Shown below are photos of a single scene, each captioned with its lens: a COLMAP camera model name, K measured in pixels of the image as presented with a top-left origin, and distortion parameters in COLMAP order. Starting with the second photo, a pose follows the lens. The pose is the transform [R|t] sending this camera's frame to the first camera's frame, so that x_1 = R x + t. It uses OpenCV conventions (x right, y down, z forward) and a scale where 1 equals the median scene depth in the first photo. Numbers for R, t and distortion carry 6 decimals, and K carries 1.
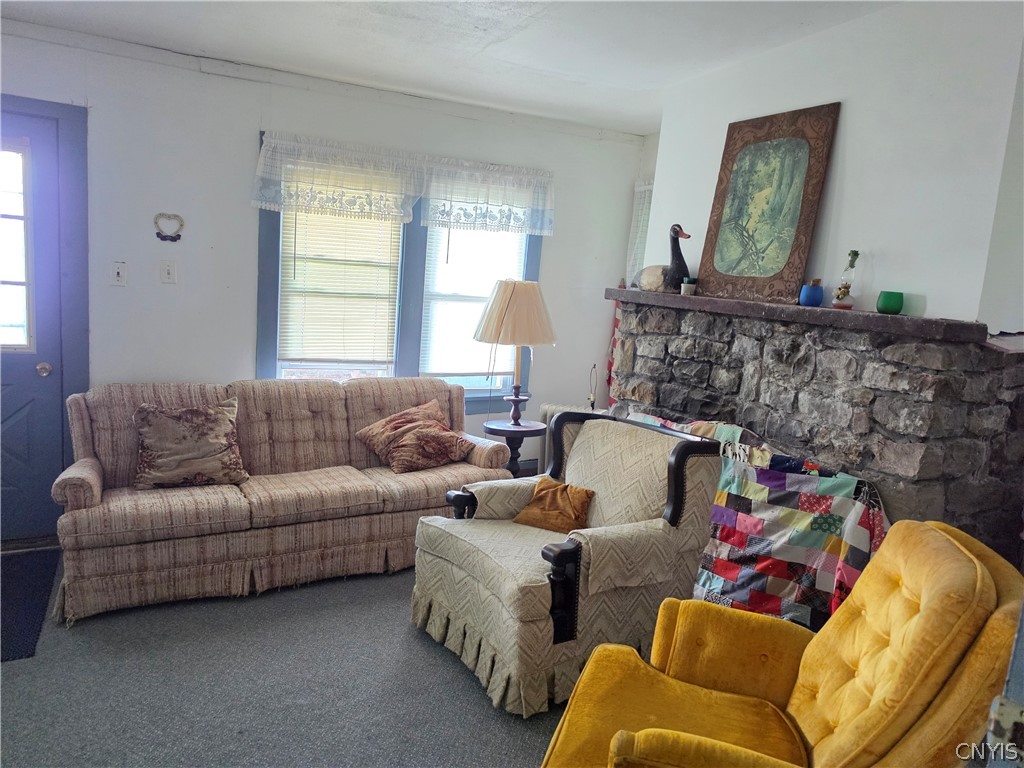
lens RADIAL K [[698.8, 0, 512.0], [0, 698.8, 384.0], [0, 0, 1]] dist [0.070608, -0.049583]
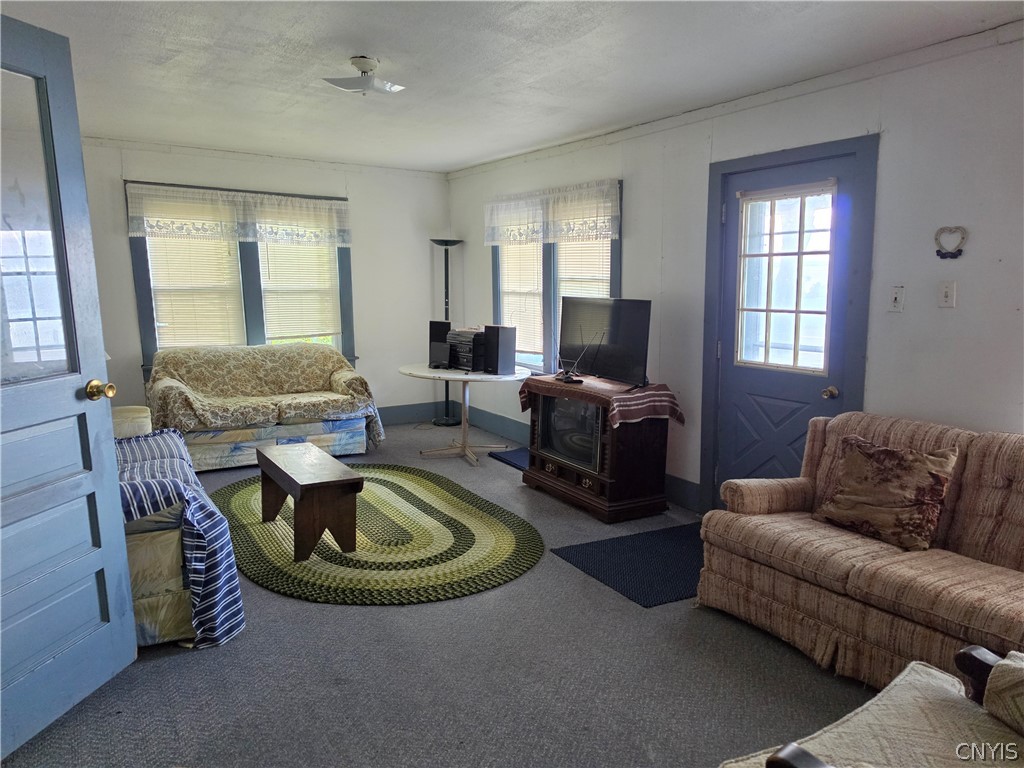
lens RADIAL K [[698.8, 0, 512.0], [0, 698.8, 384.0], [0, 0, 1]] dist [0.070608, -0.049583]
pose [[0.086637, 0.072704, -0.993584, 0.370918], [-0.137214, 0.988699, 0.060382, -0.033752], [0.986745, 0.131103, 0.095634, 0.454729]]
